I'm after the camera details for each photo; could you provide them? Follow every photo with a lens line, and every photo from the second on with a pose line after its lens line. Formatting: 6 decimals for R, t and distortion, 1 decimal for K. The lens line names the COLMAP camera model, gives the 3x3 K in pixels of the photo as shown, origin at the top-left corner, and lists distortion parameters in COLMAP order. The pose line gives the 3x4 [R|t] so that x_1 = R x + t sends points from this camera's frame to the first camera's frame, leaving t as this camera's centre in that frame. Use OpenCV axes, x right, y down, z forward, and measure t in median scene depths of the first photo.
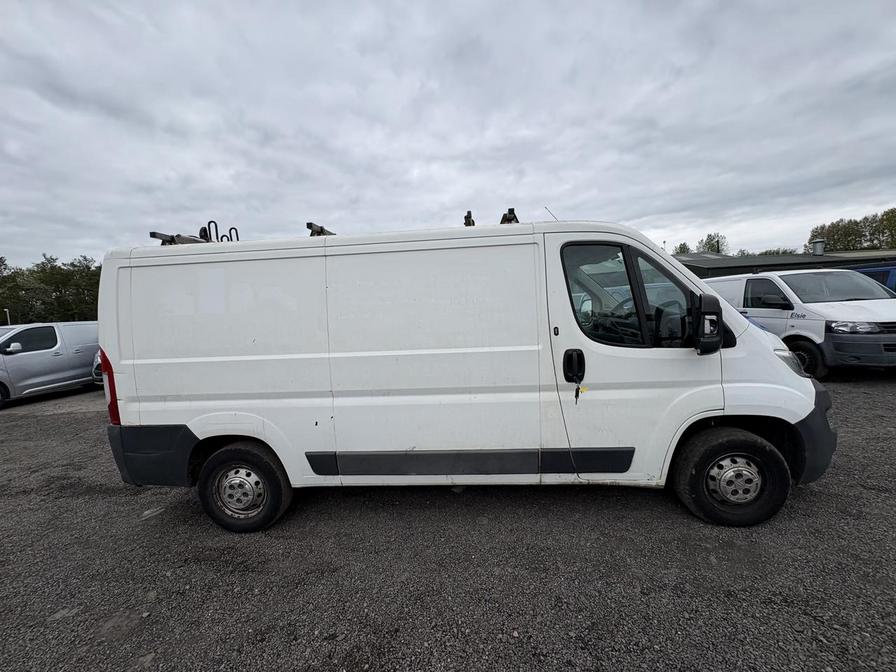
lens RADIAL K [[356.8, 0, 448.3], [0, 356.8, 336.5], [0, 0, 1]] dist [0.001342, -0.000083]
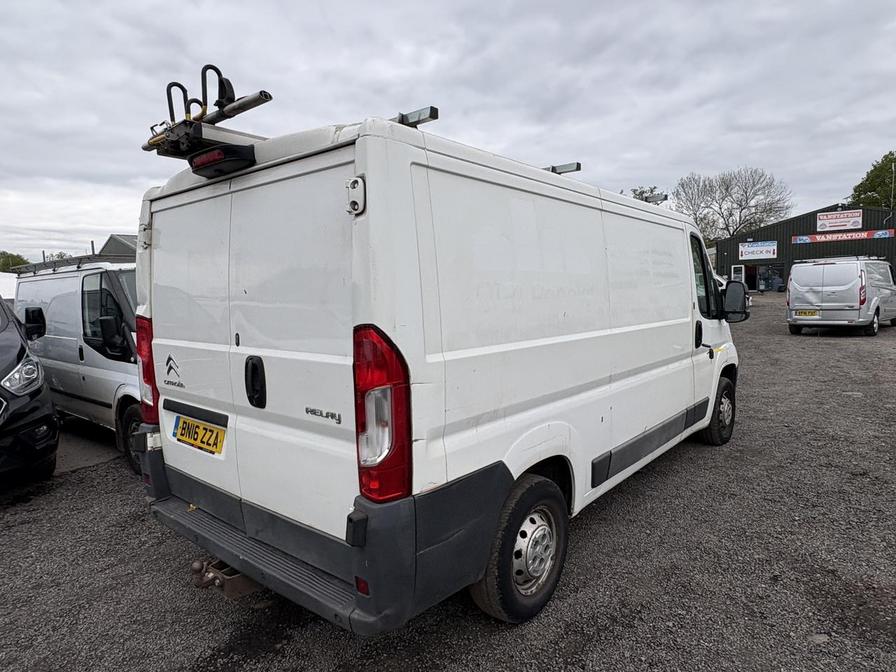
lens RADIAL K [[544.2, 0, 448.0], [0, 544.2, 336.0], [0, 0, 1]] dist [-0.002251, -0.000121]
pose [[0.583080, -0.025460, 0.812016, -1.500841], [0.057295, 0.998309, -0.009840, 0.049632], [-0.810392, 0.052261, 0.583553, 0.546627]]
